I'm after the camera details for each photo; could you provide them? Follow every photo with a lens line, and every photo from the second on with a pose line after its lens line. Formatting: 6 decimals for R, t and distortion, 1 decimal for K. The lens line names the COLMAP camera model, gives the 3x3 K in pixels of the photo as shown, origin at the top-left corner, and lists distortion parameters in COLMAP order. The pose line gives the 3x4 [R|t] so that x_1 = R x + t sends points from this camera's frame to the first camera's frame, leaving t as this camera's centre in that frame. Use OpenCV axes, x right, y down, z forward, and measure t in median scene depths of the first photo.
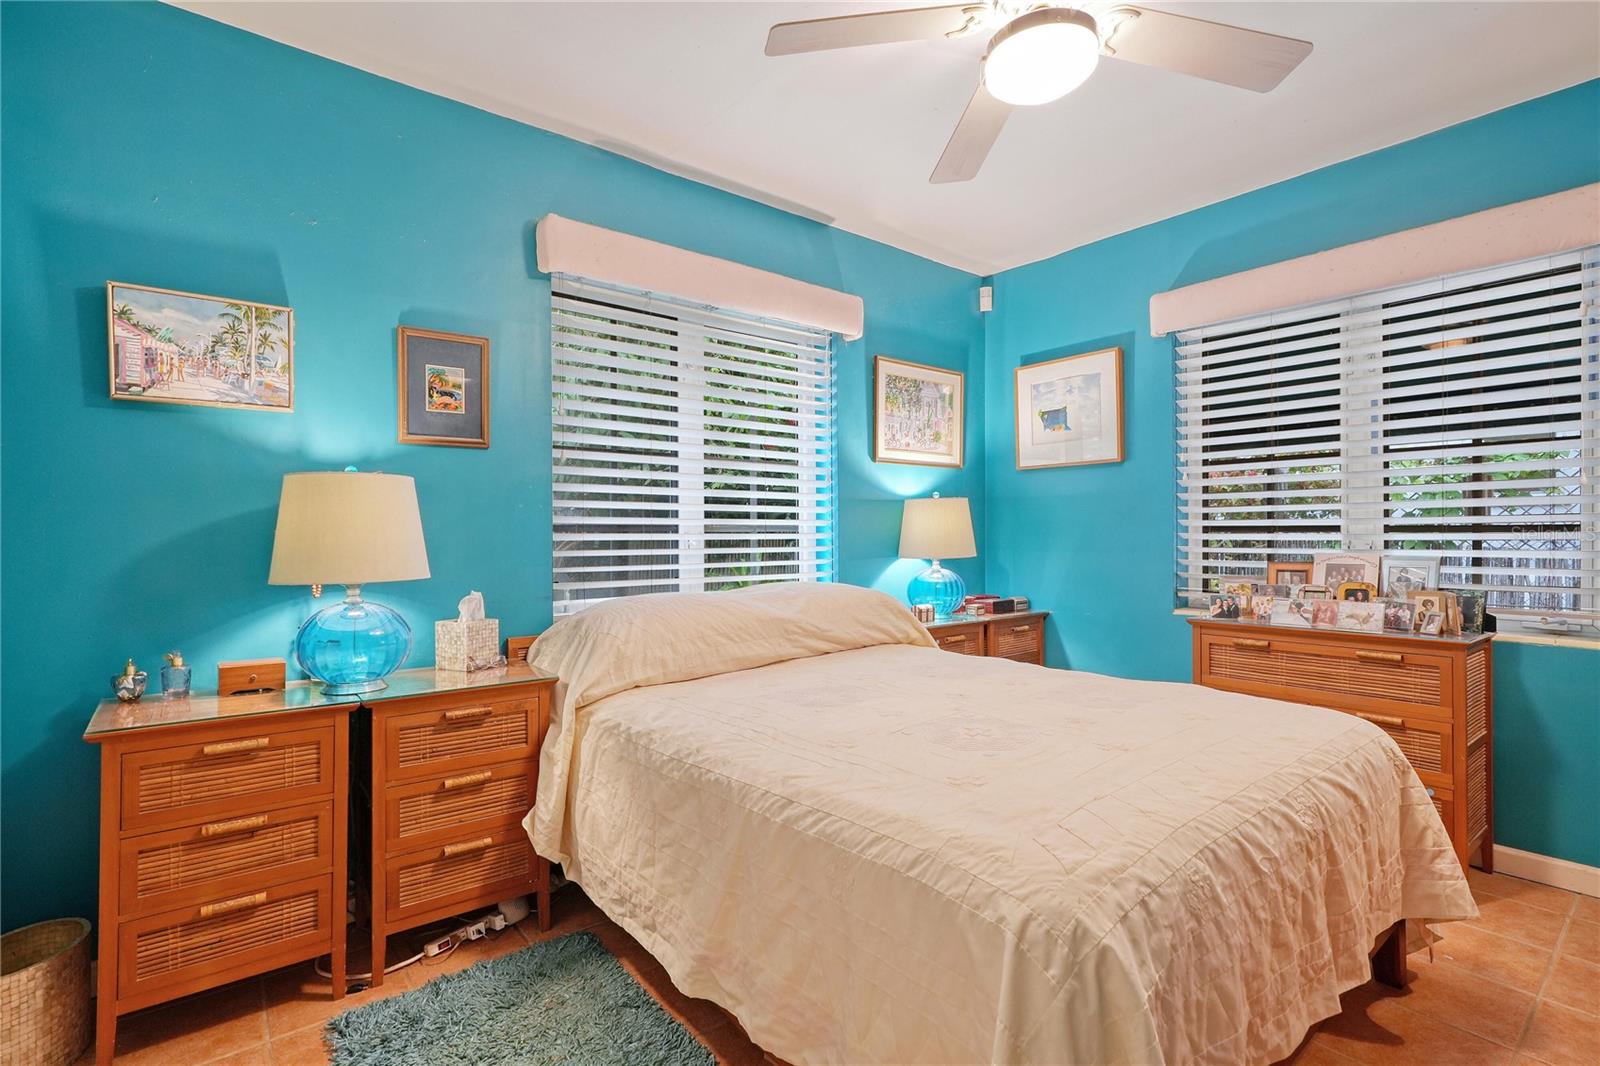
lens RADIAL K [[766.9, 0, 800.0], [0, 766.9, 533.0], [0, 0, 1]] dist [-0.000261, 0.000337]
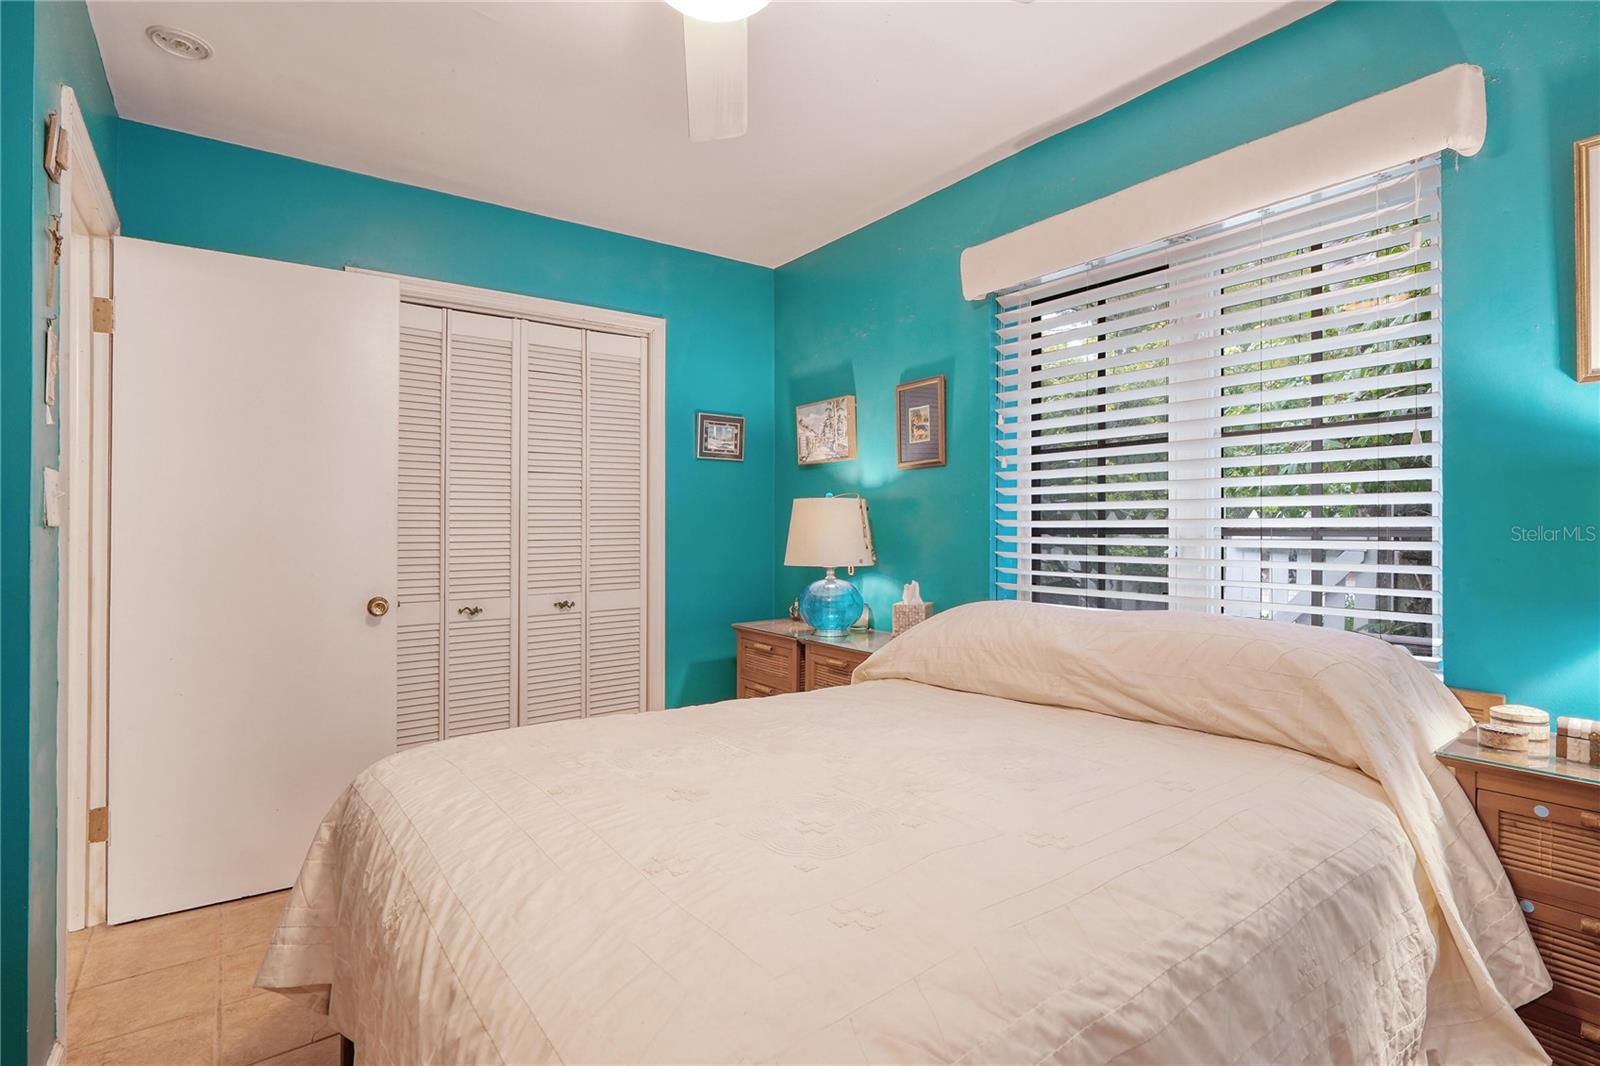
lens RADIAL K [[746.7, 0, 783.1], [0, 746.7, 526.9], [0, 0, 1]] dist [-0.003890, 0.000803]
pose [[-0.046502, 0.001324, -0.998917, 0.878122], [0.001309, 0.999998, 0.001265, -0.017260], [0.998917, -0.001249, -0.046503, 0.899236]]
